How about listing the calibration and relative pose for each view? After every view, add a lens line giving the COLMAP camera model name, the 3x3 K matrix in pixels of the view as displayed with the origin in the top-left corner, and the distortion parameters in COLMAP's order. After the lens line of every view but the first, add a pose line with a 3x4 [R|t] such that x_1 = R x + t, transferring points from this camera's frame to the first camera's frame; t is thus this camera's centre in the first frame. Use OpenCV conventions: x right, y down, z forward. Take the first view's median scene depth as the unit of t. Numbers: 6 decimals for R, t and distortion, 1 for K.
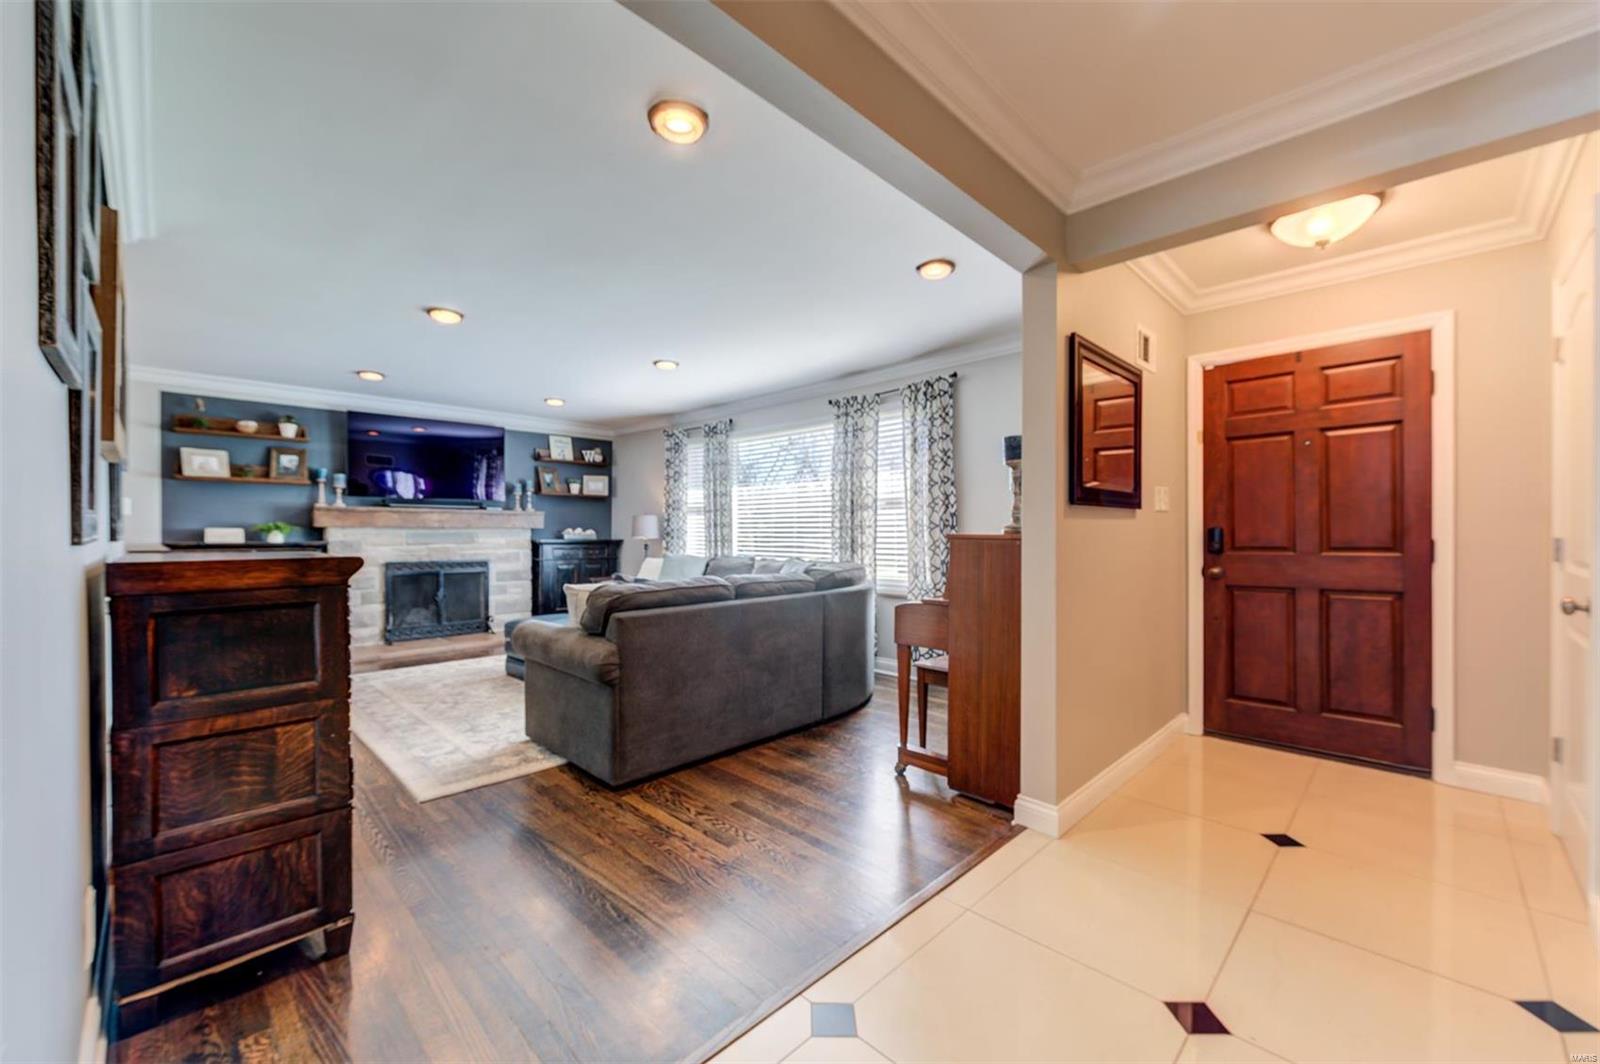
lens RADIAL K [[648.0, 0, 804.0], [0, 648.0, 537.2], [0, 0, 1]] dist [0.007710, -0.002191]
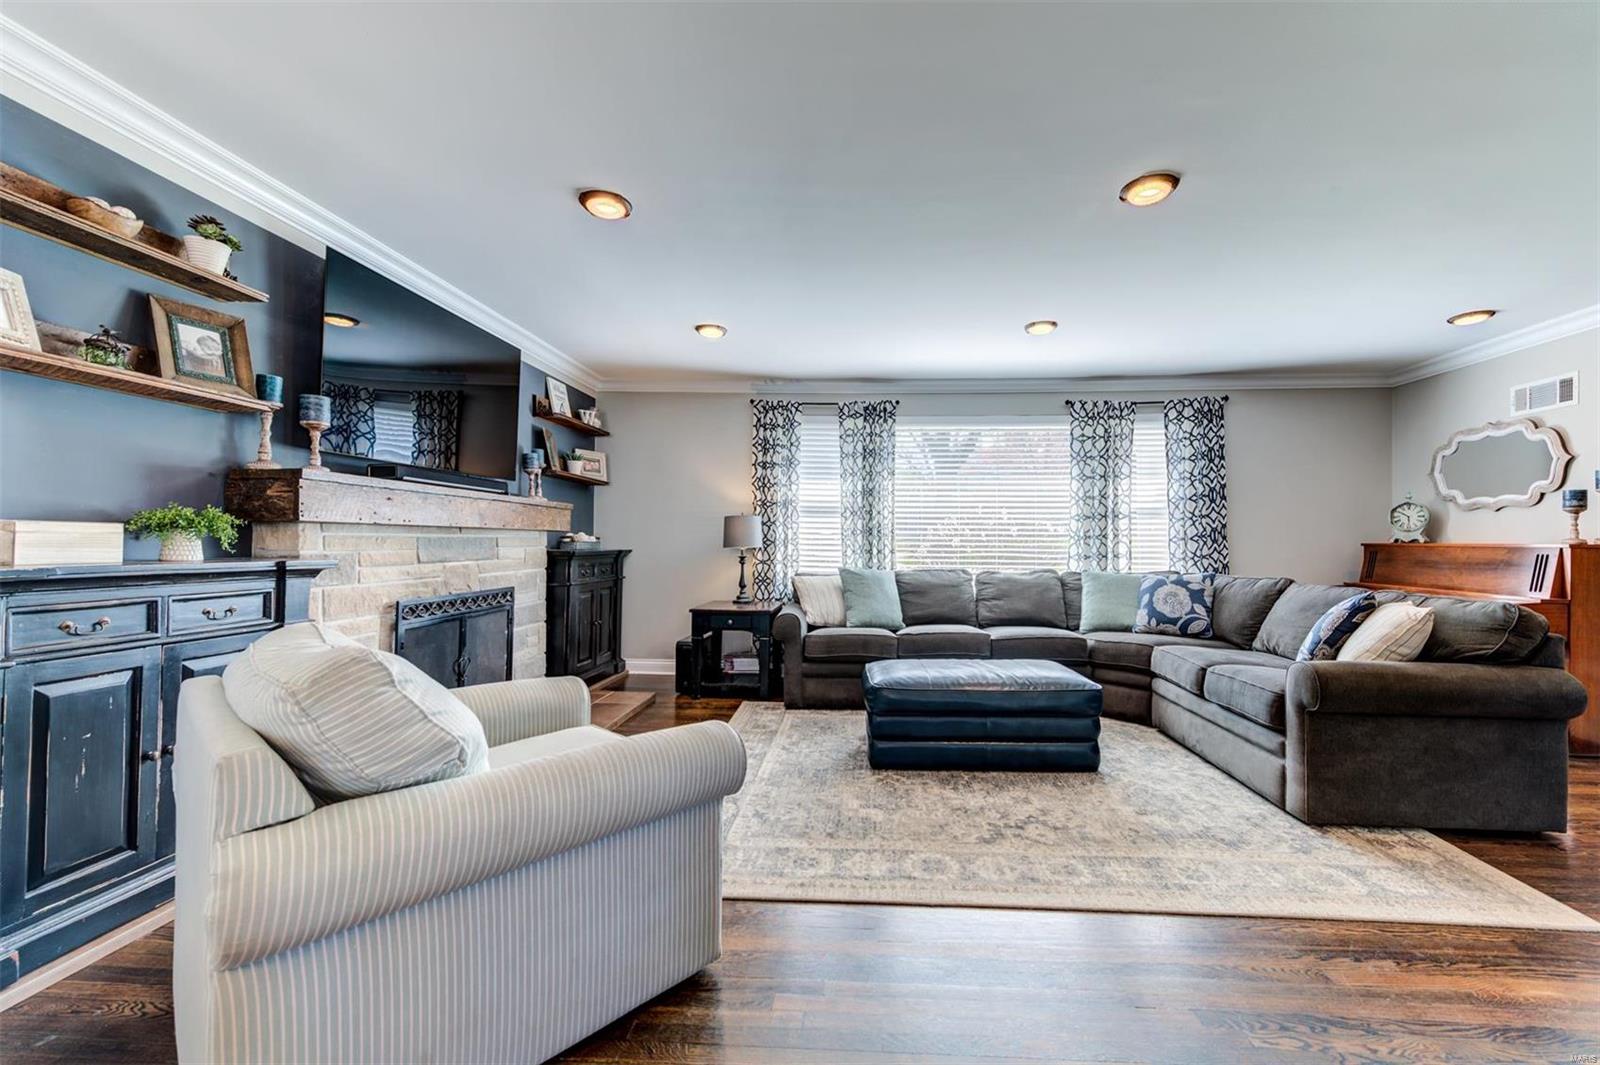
lens RADIAL K [[648.0, 0, 801.1], [0, 648.0, 549.4], [0, 0, 1]] dist [0.007710, -0.002191]
pose [[0.735006, -0.007337, 0.678021, -0.670244], [-0.002305, 0.999909, 0.013319, -0.004833], [-0.678057, -0.011352, 0.734922, 0.425293]]
